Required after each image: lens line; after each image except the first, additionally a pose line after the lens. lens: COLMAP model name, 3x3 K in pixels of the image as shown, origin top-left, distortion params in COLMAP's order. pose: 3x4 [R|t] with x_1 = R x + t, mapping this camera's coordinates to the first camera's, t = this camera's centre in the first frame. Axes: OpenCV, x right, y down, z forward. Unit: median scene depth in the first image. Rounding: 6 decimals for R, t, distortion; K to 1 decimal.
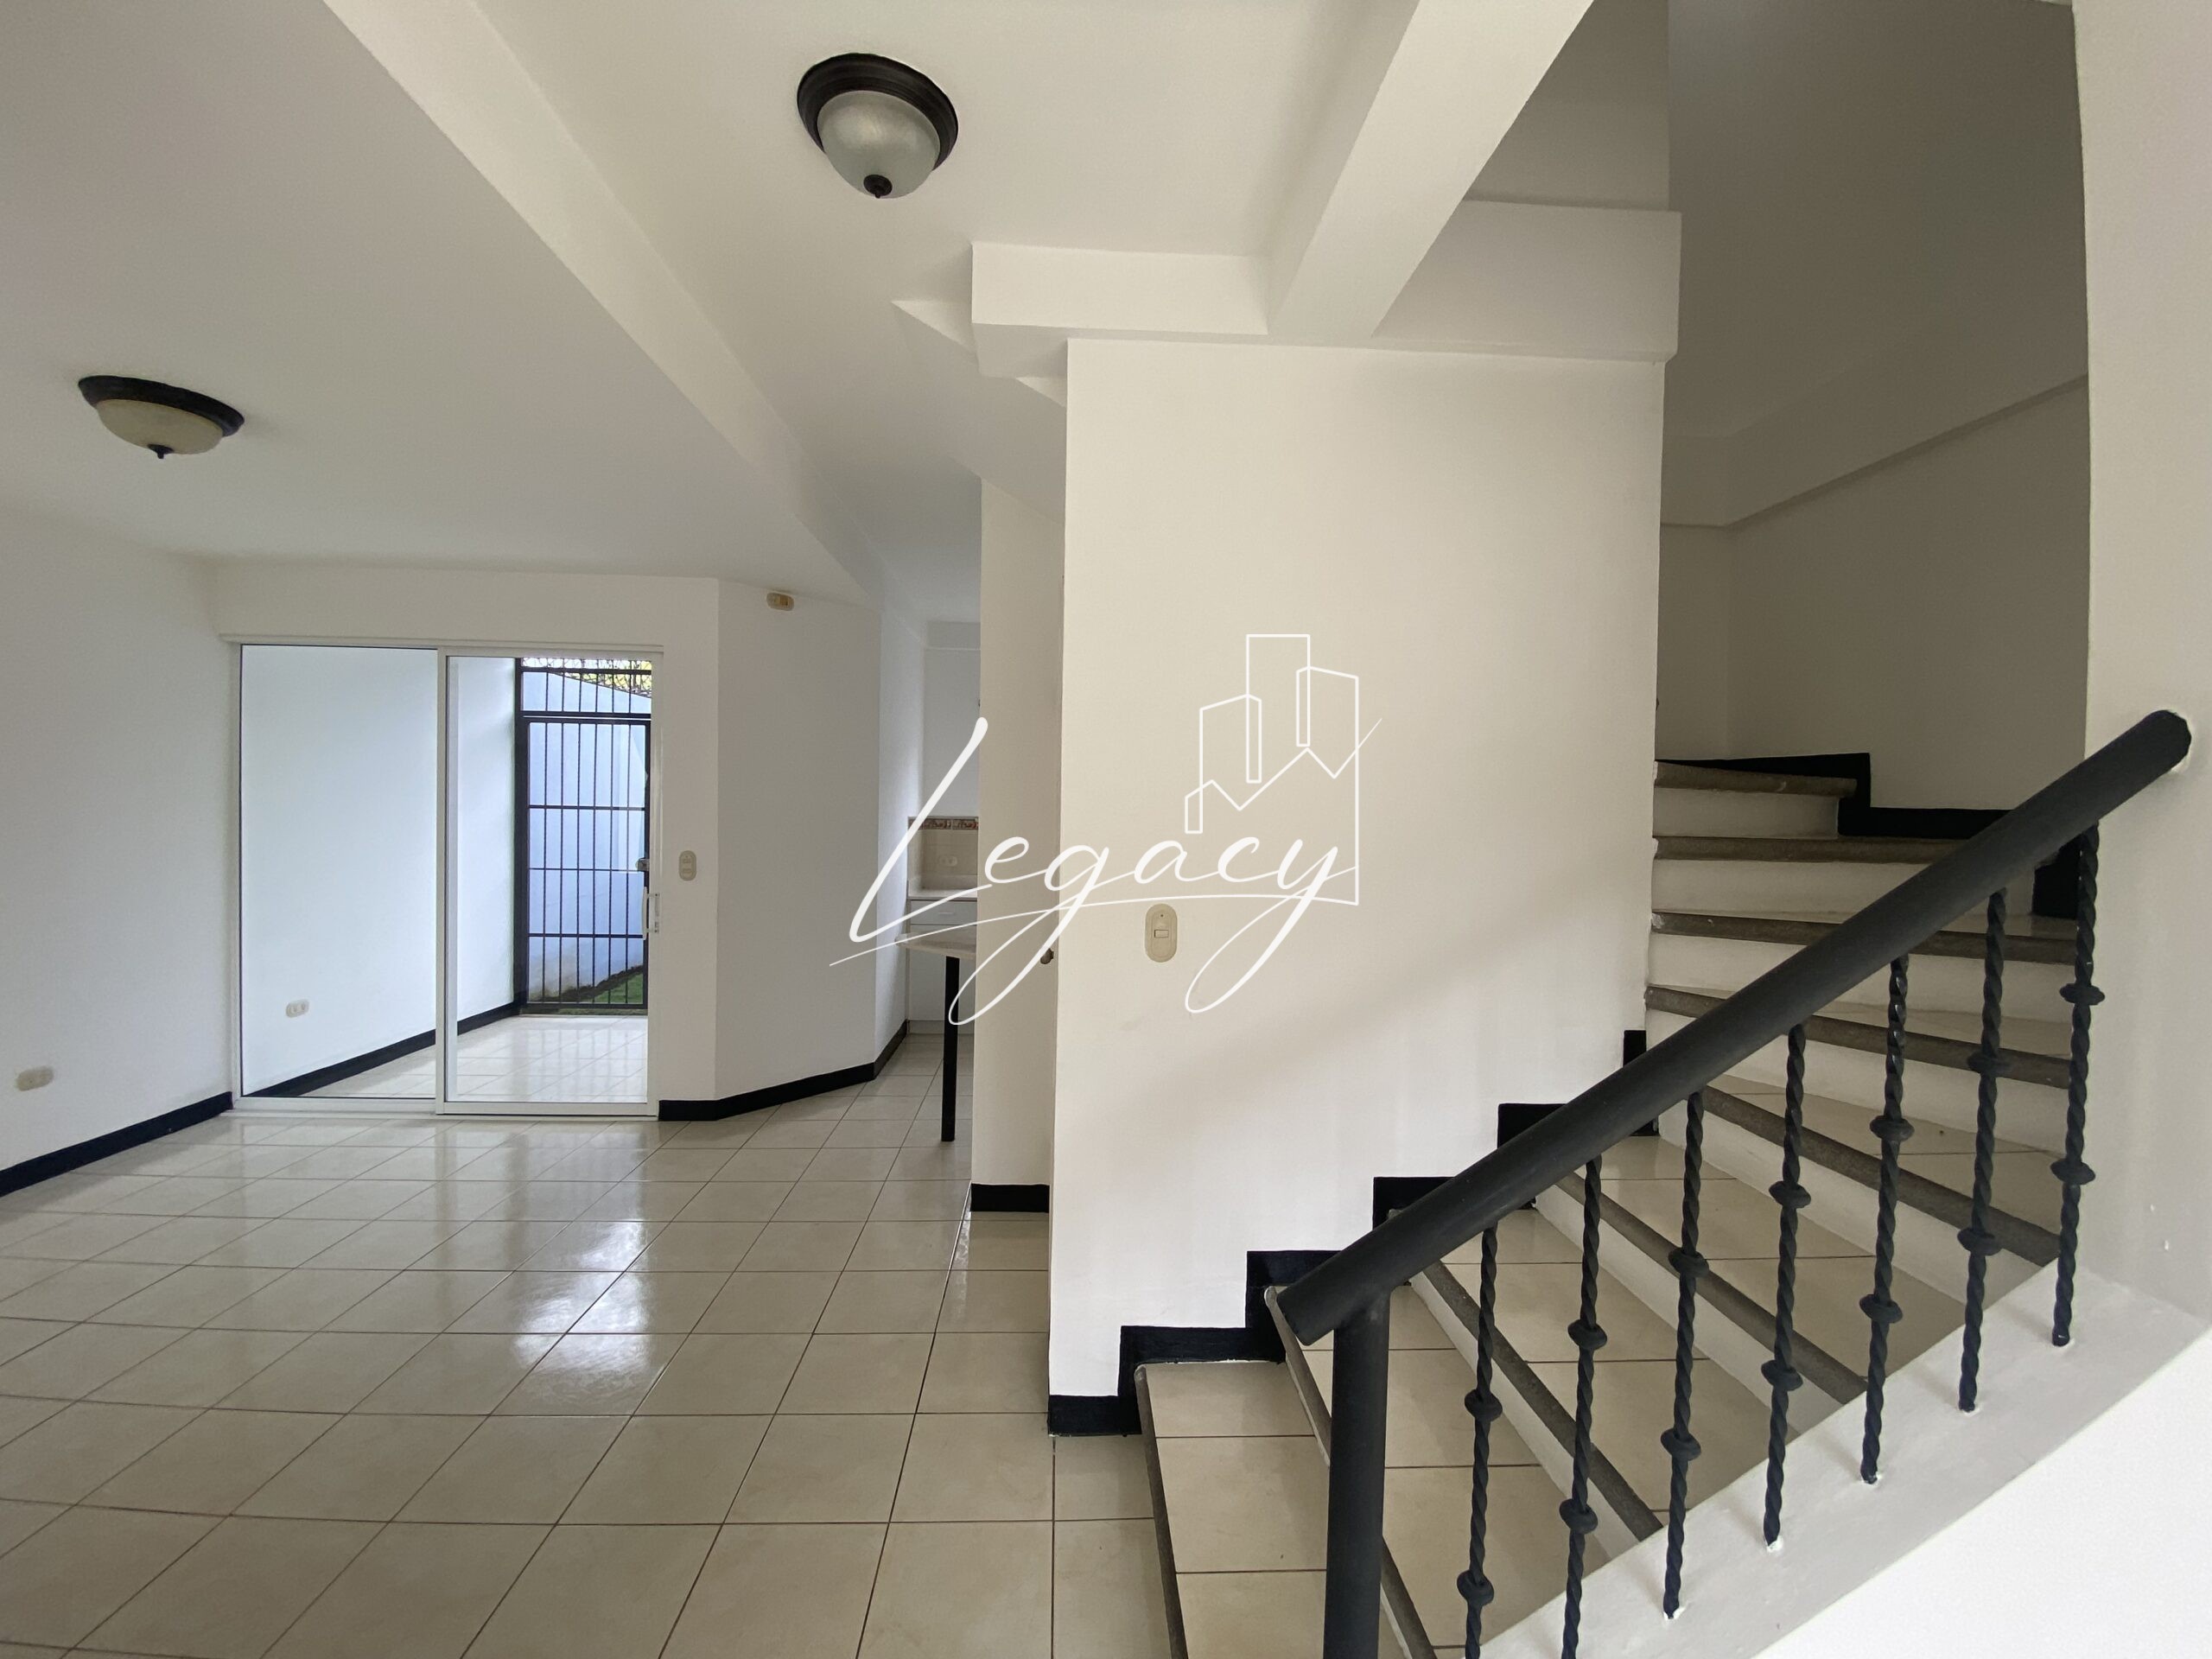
lens RADIAL K [[916.1, 0, 1100.4], [0, 916.1, 820.1], [0, 0, 1]] dist [0.029283, -0.024498]
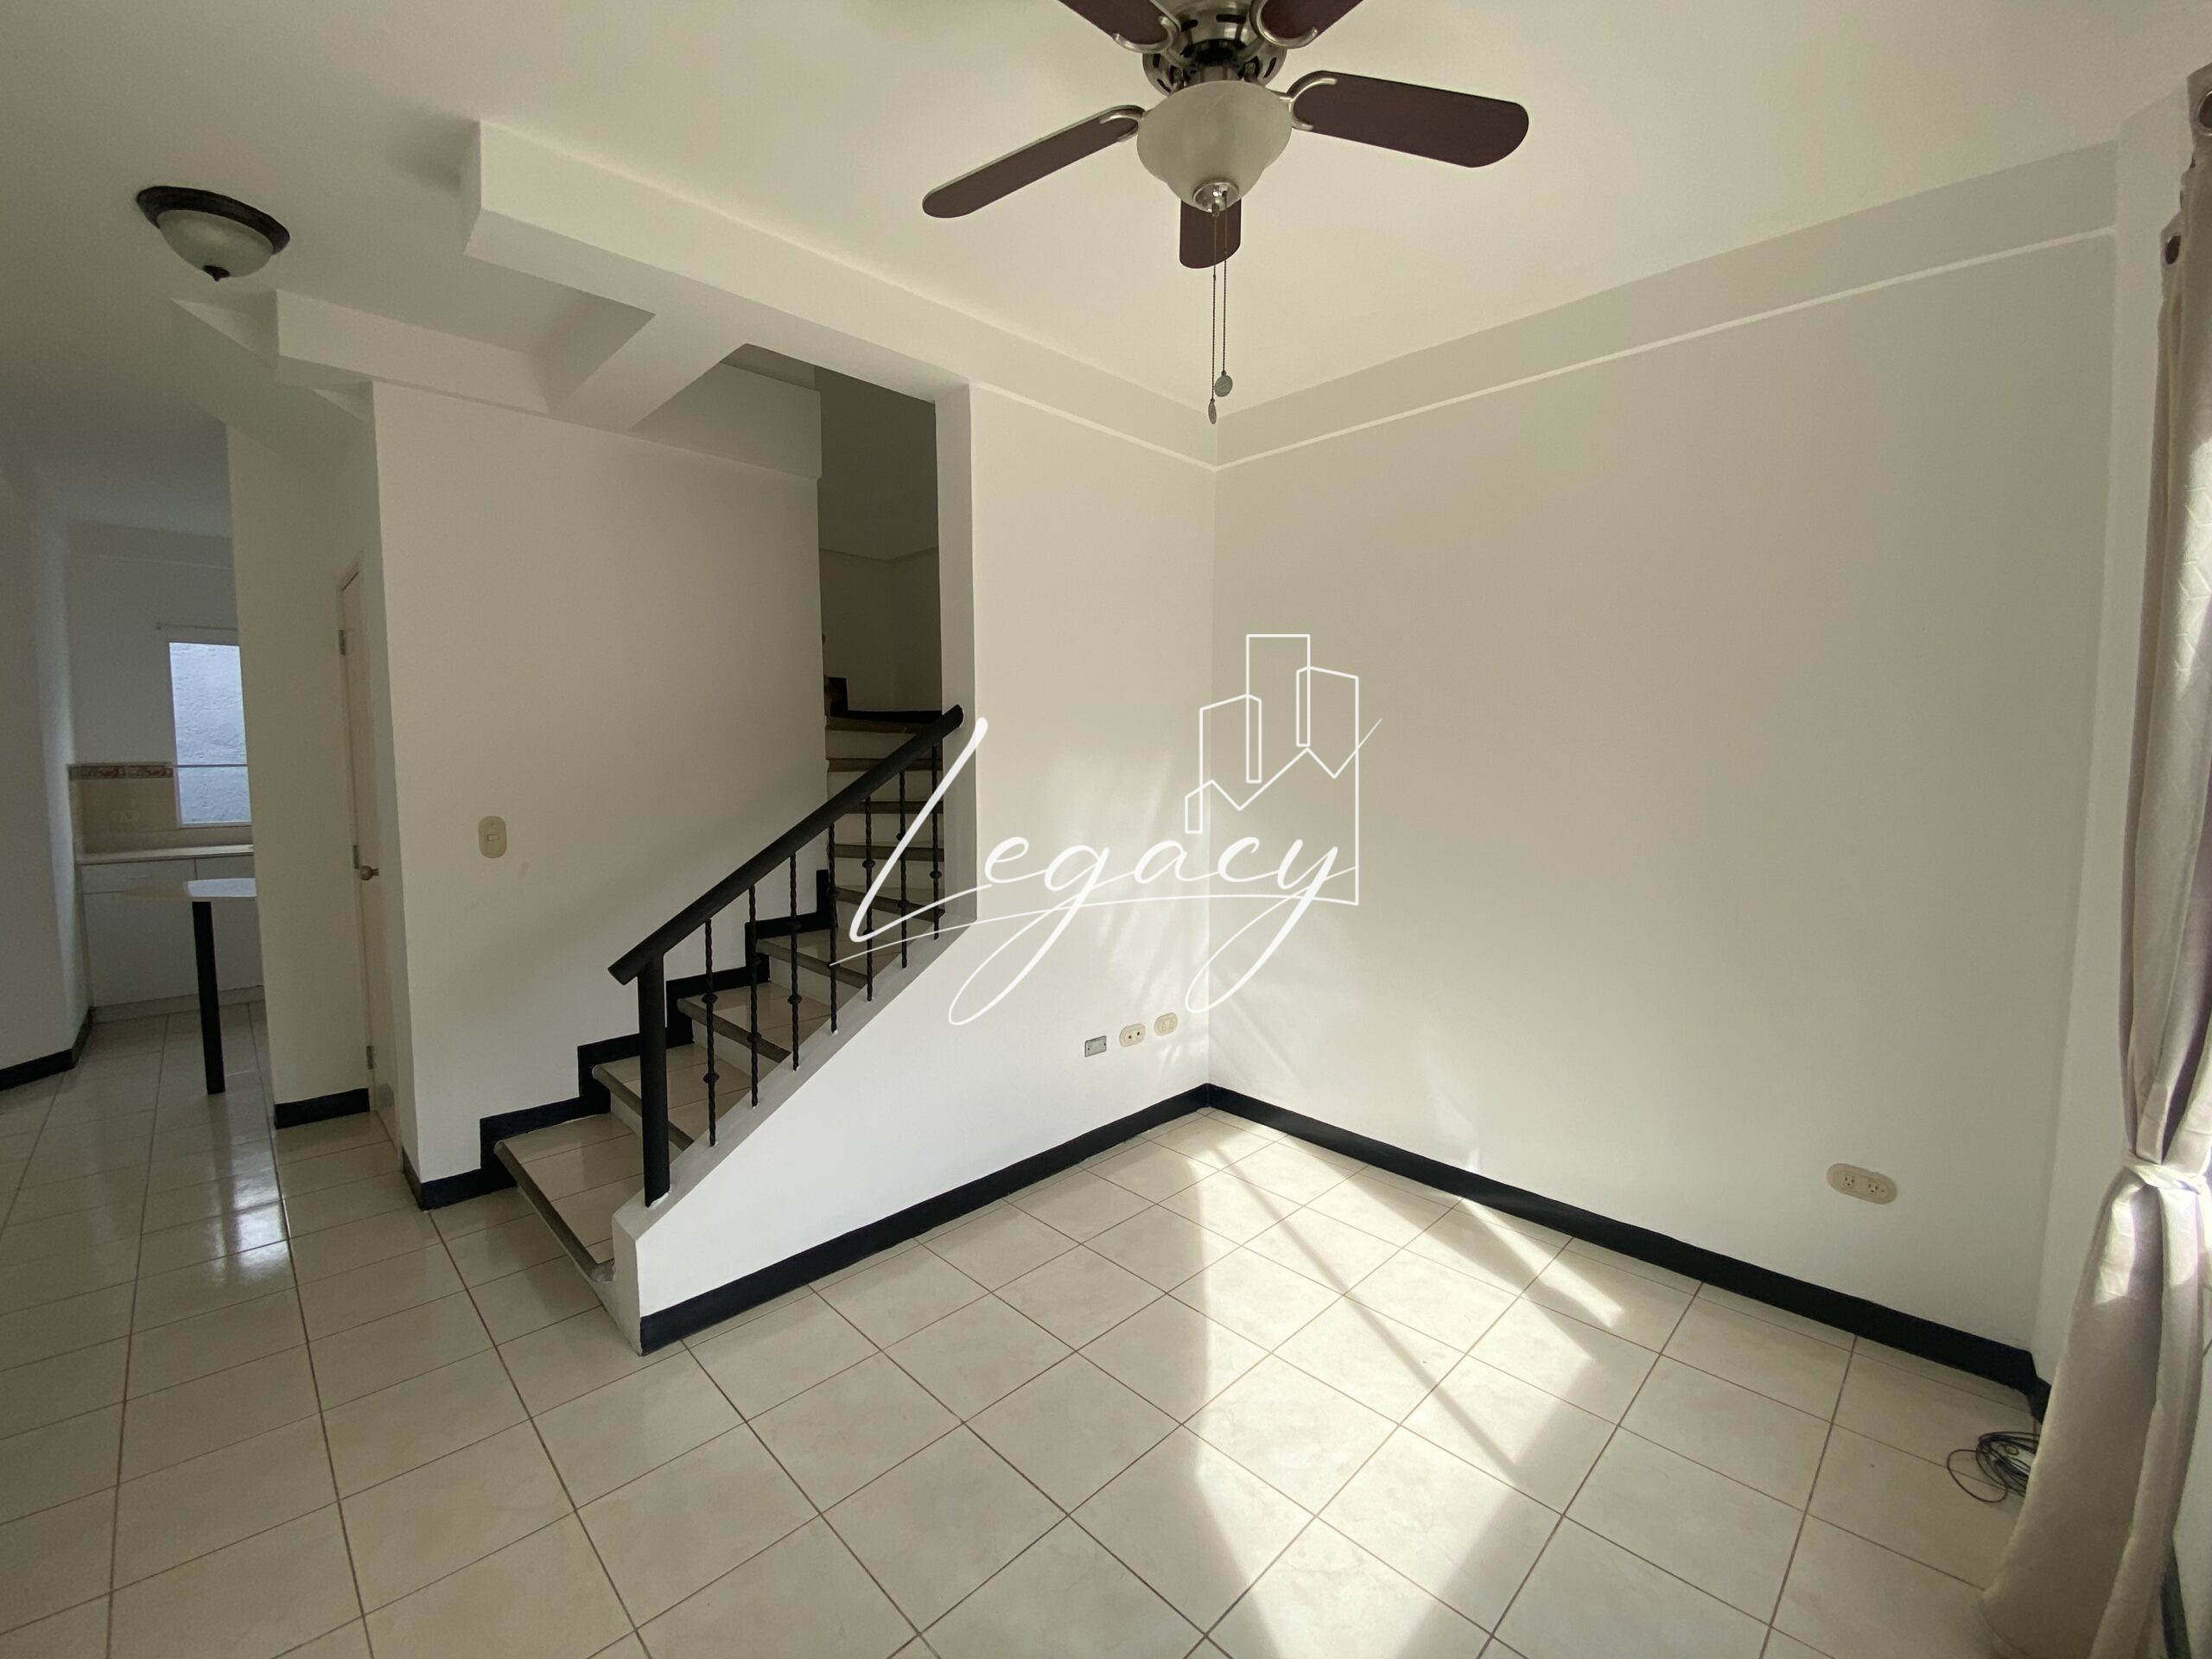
lens RADIAL K [[916.1, 0, 1100.4], [0, 916.1, 820.1], [0, 0, 1]] dist [0.029283, -0.024498]
pose [[0.746385, -0.070132, 0.661809, -0.082206], [0.025483, 0.996714, 0.076882, 0.006827], [-0.665027, -0.040519, 0.745719, -0.313681]]
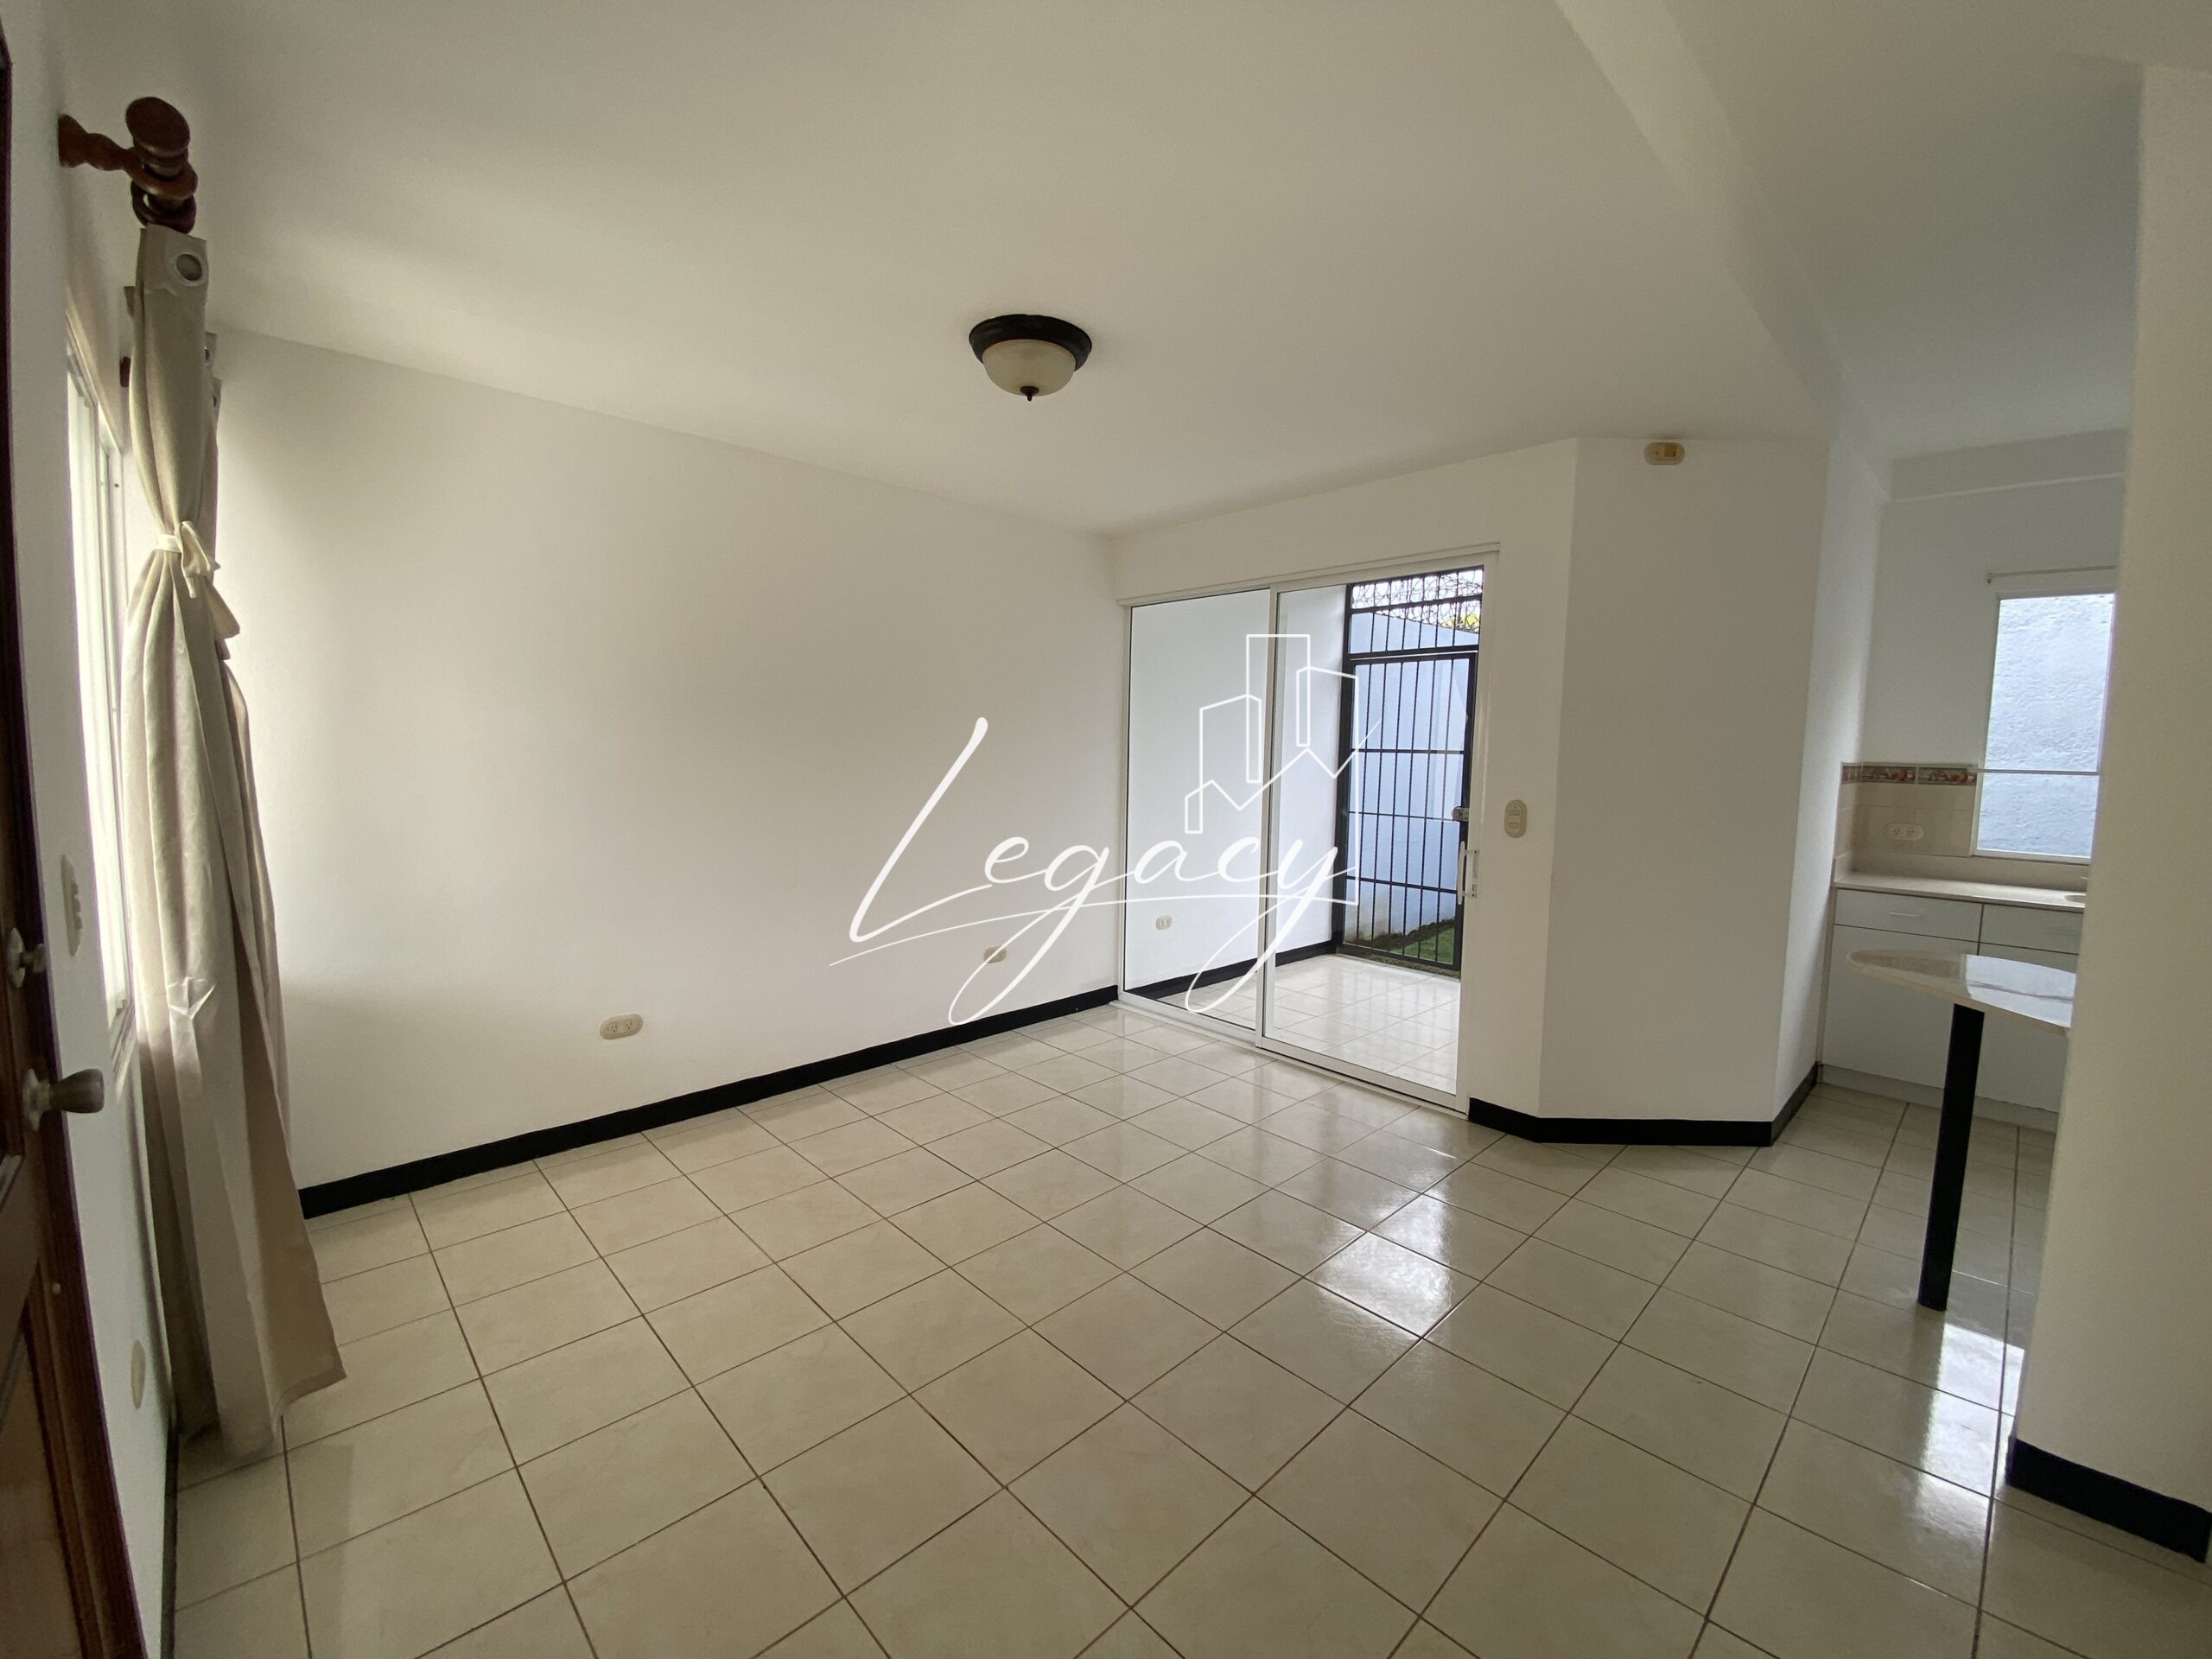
lens RADIAL K [[892.6, 0, 1085.8], [0, 892.6, 817.4], [0, 0, 1]] dist [0.030930, -0.022011]
pose [[0.658479, 0.058696, -0.750307, -0.100510], [-0.018386, 0.997911, 0.061931, 0.005193], [0.752375, -0.026985, 0.658183, 0.188069]]
